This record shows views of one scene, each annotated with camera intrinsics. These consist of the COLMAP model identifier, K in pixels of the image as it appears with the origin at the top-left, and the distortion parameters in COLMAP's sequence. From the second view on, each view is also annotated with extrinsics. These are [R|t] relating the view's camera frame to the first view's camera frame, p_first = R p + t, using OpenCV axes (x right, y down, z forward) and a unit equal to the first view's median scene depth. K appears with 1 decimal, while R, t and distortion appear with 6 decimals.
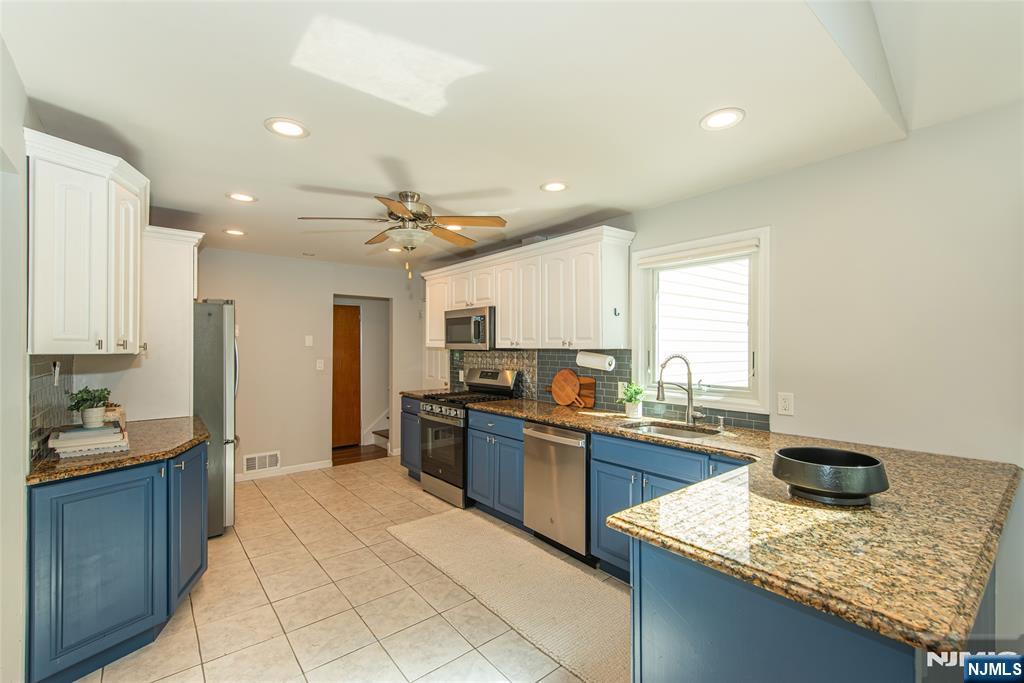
lens RADIAL K [[443.6, 0, 510.0], [0, 443.6, 343.1], [0, 0, 1]] dist [0.002993, -0.000170]
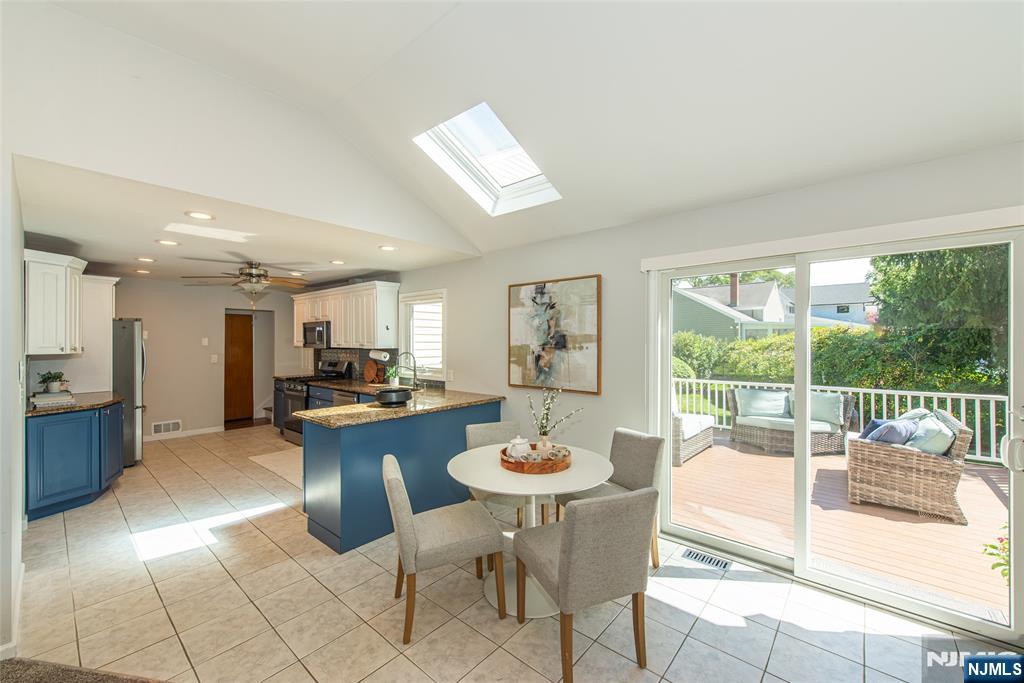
lens RADIAL K [[404.3, 0, 518.0], [0, 404.3, 339.2], [0, 0, 1]] dist [0.001089, -0.000256]
pose [[0.983890, 0.000658, 0.178771, 0.453557], [-0.001468, 0.999989, 0.004402, -0.031233], [-0.178767, -0.004594, 0.983881, -0.678784]]
